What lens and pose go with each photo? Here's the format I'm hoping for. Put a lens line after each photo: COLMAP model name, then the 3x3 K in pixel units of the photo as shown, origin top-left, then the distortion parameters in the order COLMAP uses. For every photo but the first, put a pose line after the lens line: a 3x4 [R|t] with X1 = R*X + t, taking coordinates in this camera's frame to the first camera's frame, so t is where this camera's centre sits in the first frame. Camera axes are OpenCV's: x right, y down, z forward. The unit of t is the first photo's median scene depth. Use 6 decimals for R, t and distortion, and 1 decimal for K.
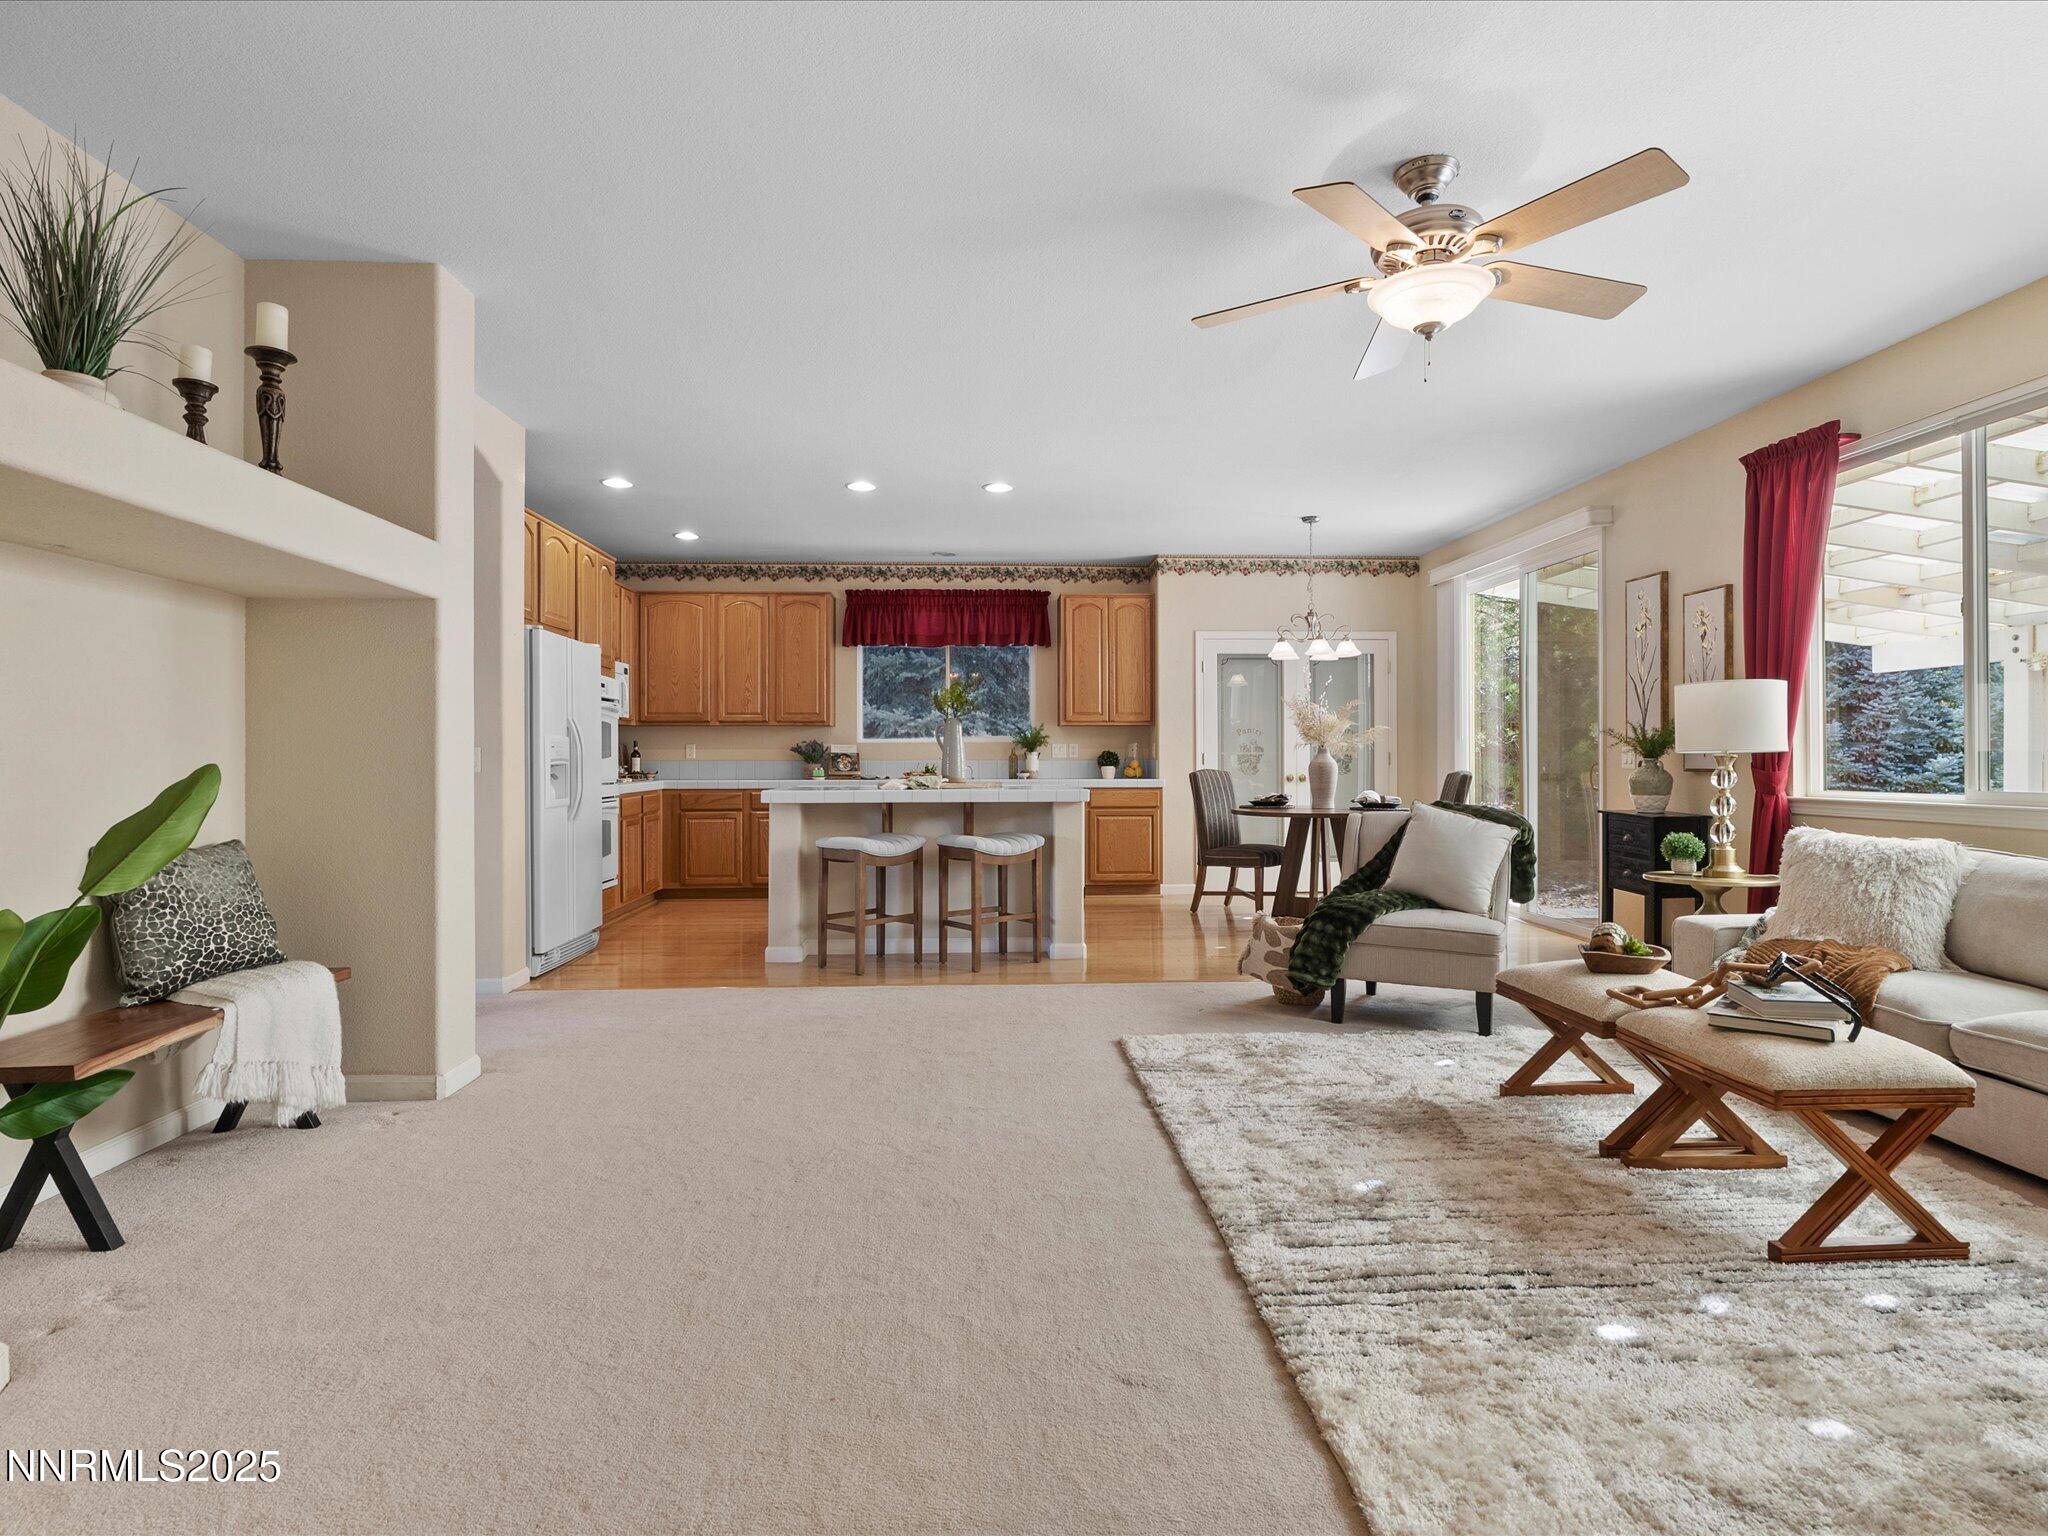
lens RADIAL K [[1046.5, 0, 1024.0], [0, 1046.5, 768.0], [0, 0, 1]] dist [-0.007605, -0.000719]
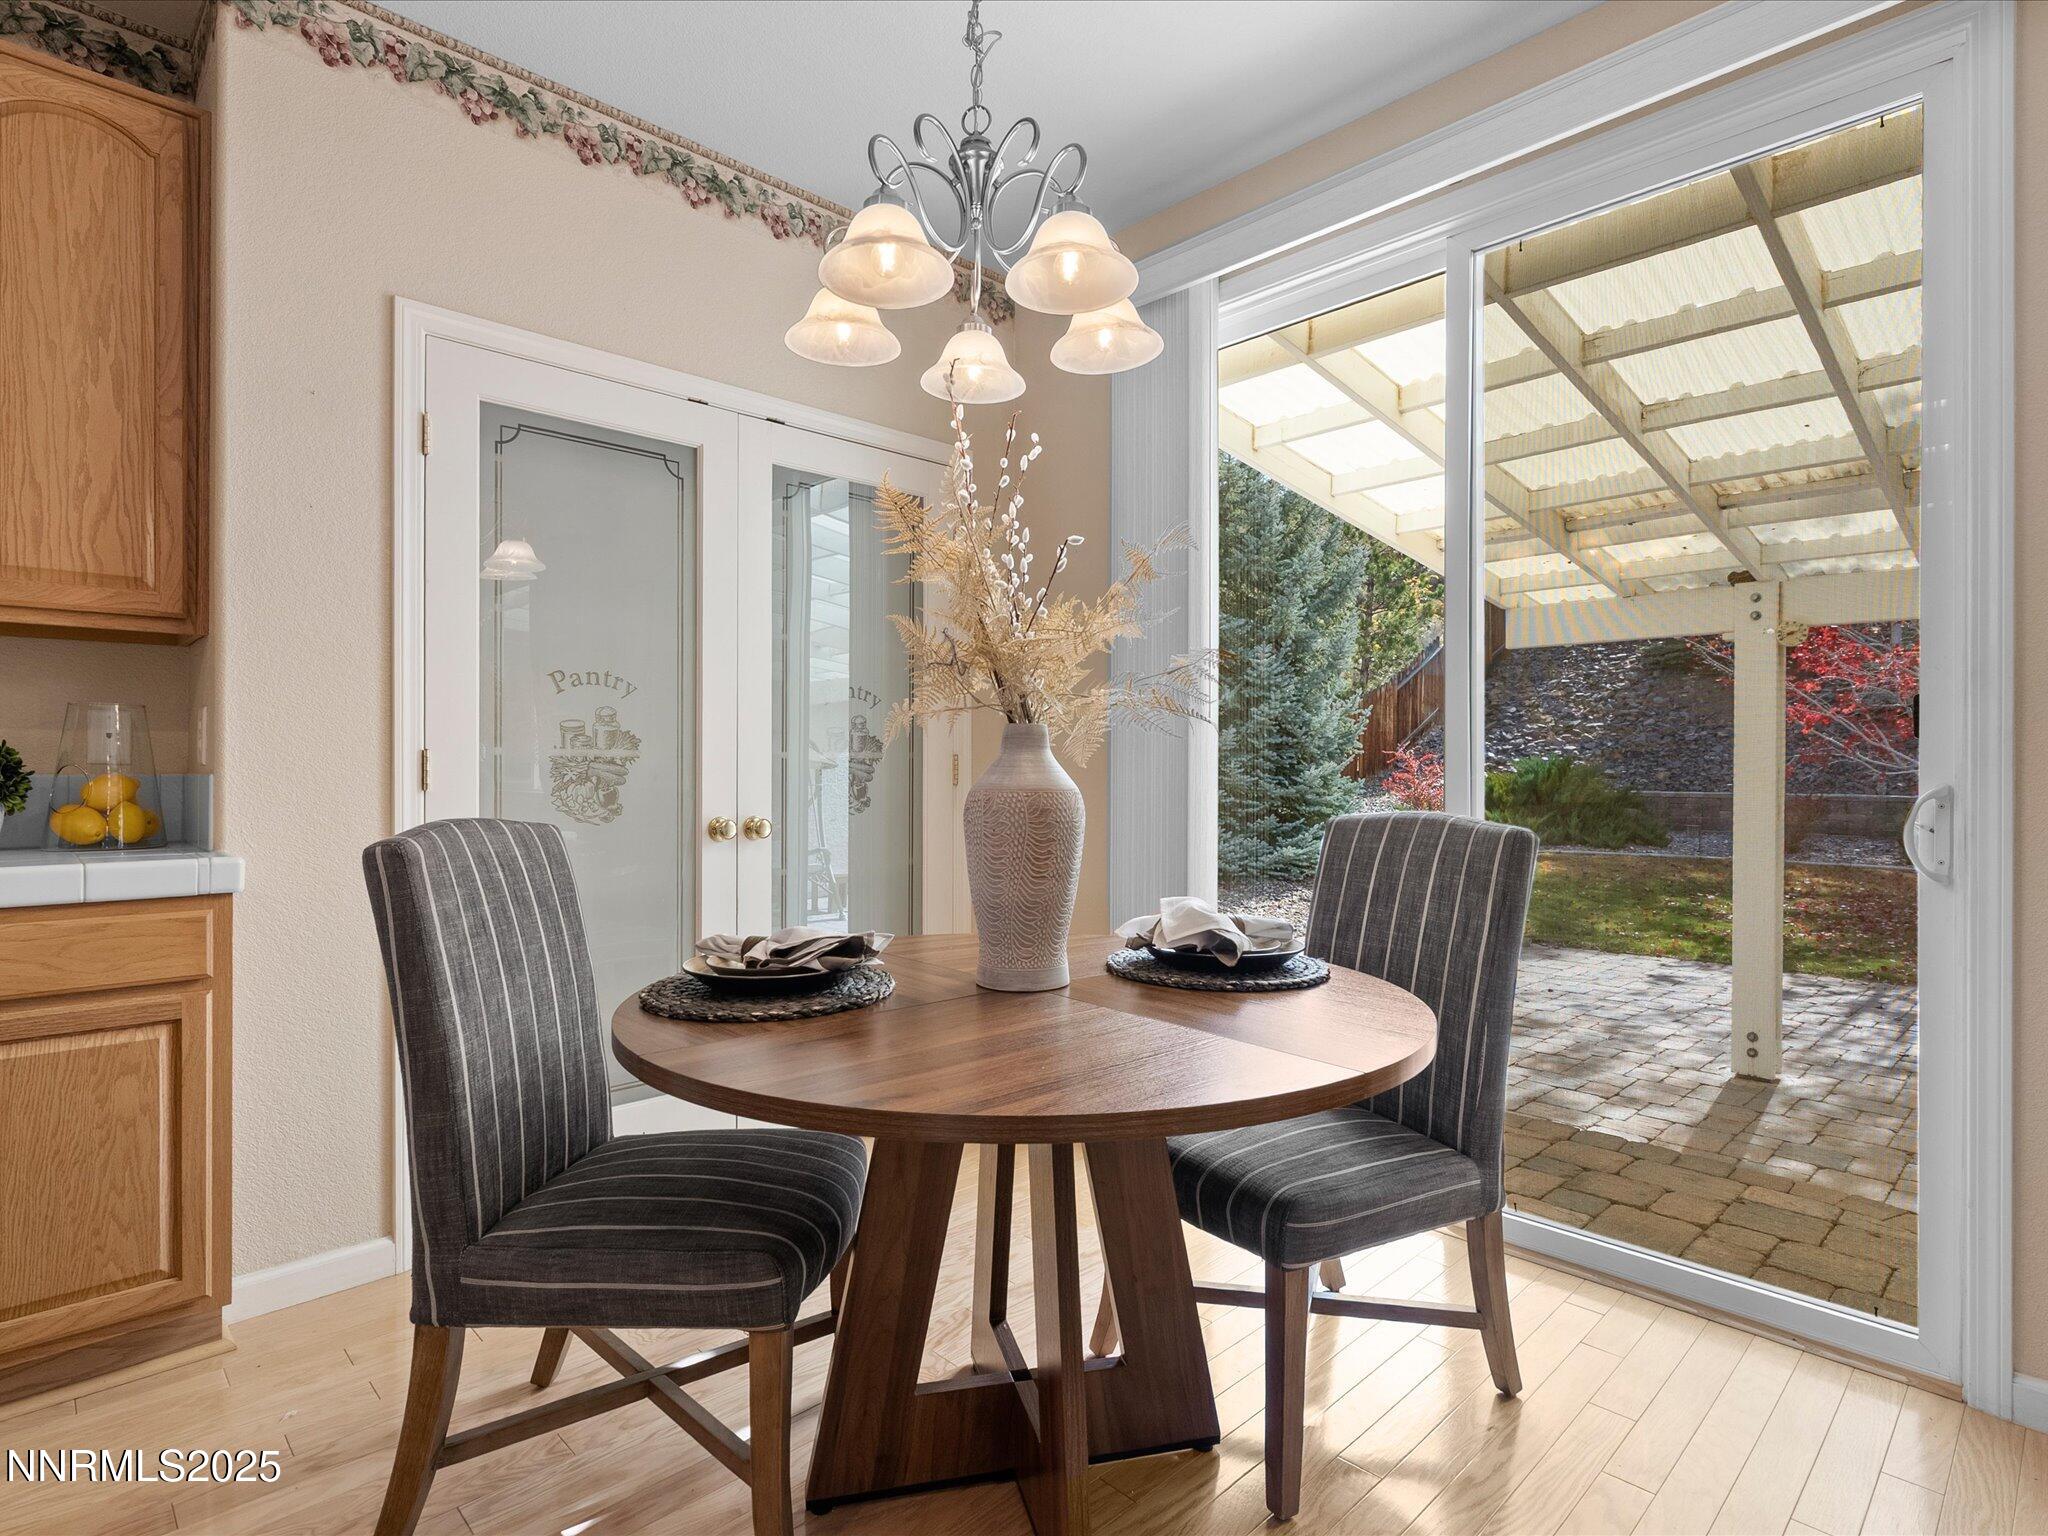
lens RADIAL K [[1046.5, 0, 1024.0], [0, 1046.5, 768.0], [0, 0, 1]] dist [-0.007605, -0.000719]
pose [[0.756087, 0.002854, 0.654464, 0.111046], [0.003007, 0.999965, -0.007834, -0.006695], [-0.654464, 0.007891, 0.756052, 0.690885]]
